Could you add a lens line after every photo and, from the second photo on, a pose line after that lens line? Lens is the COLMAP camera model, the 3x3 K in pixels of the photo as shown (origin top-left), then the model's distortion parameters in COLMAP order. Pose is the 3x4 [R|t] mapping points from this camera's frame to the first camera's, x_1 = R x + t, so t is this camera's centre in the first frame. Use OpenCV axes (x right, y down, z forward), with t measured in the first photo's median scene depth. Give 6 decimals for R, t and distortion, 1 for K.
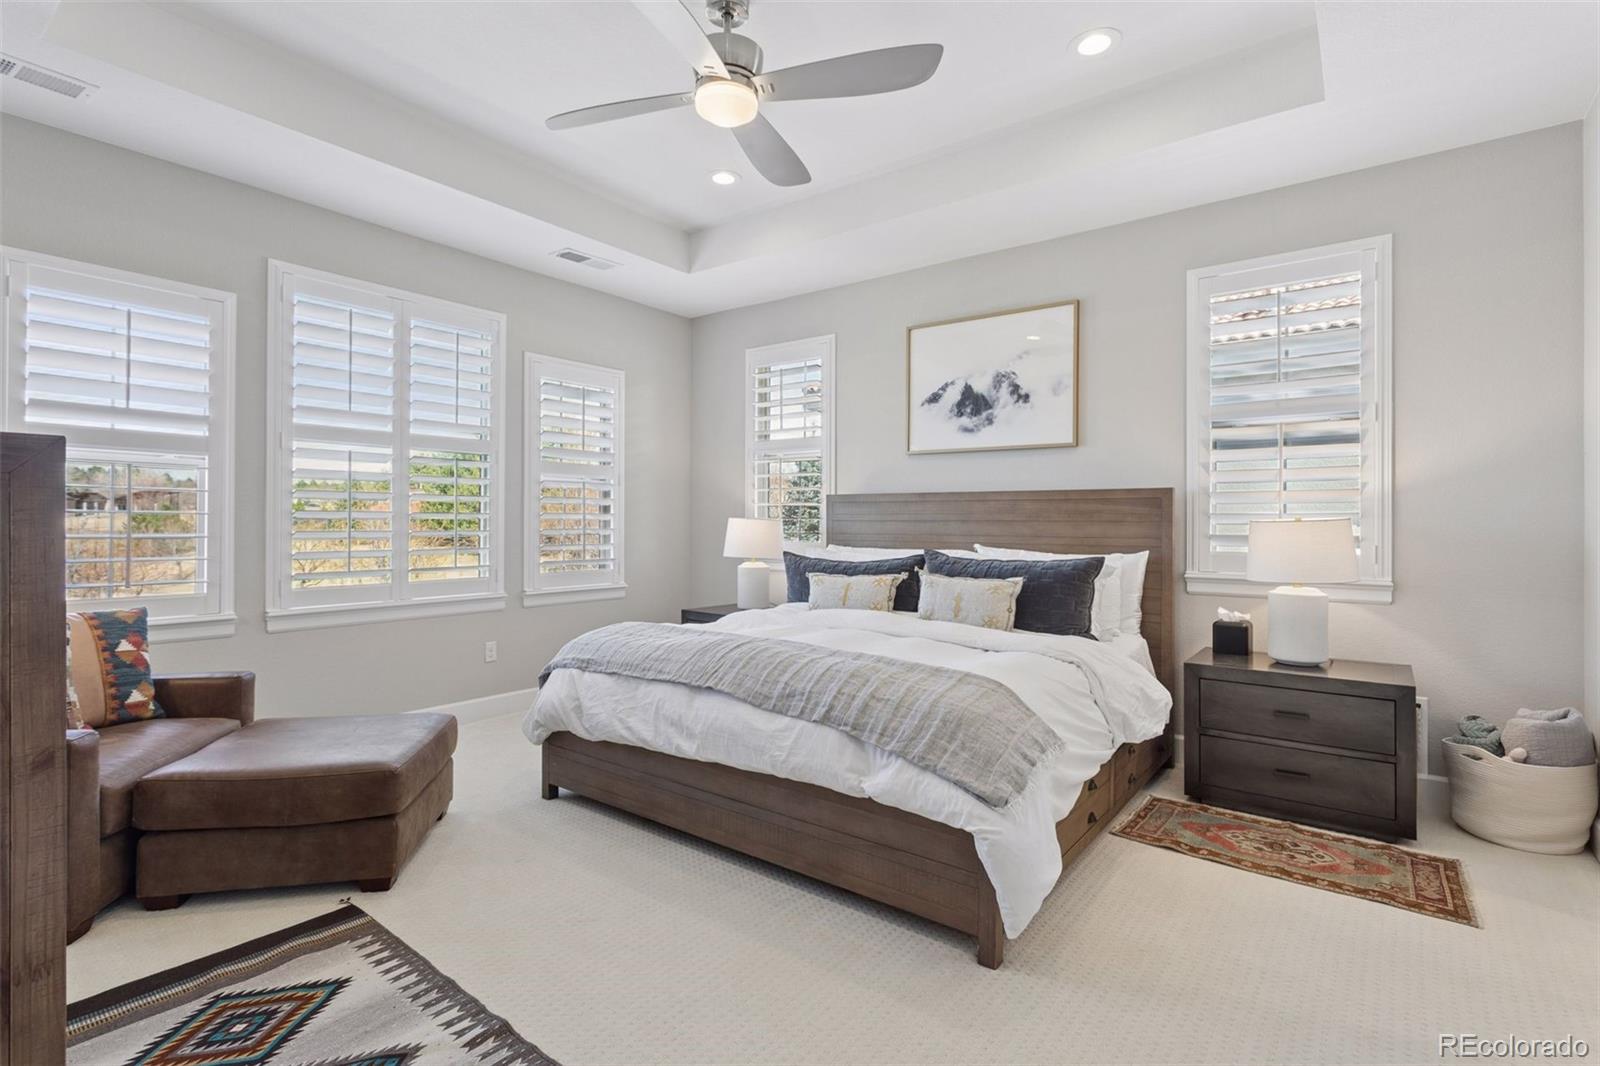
lens RADIAL K [[767.8, 0, 799.1], [0, 767.8, 524.3], [0, 0, 1]] dist [0.005525, -0.001375]
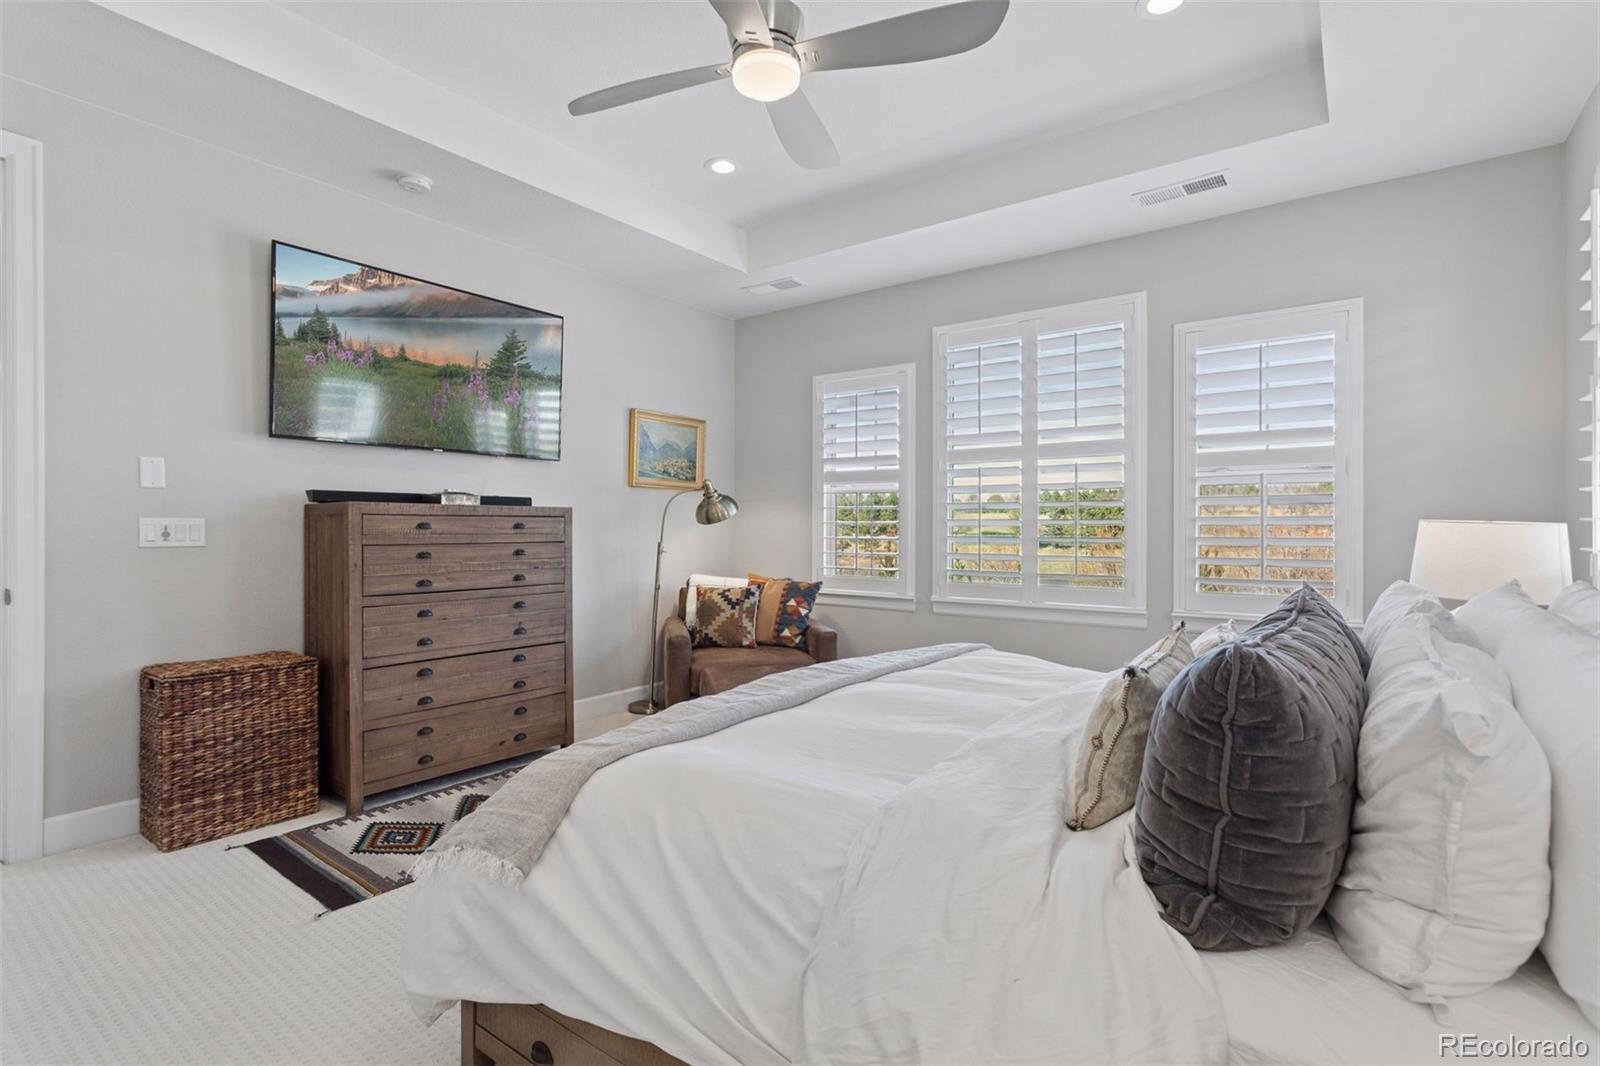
lens RADIAL K [[767.8, 0, 801.7], [0, 767.8, 533.3], [0, 0, 1]] dist [0.005525, -0.001375]
pose [[0.012795, 0.004039, -0.999910, 0.567050], [-0.003167, 0.999987, 0.003999, -0.000686], [0.999913, 0.003116, 0.012808, 0.697882]]
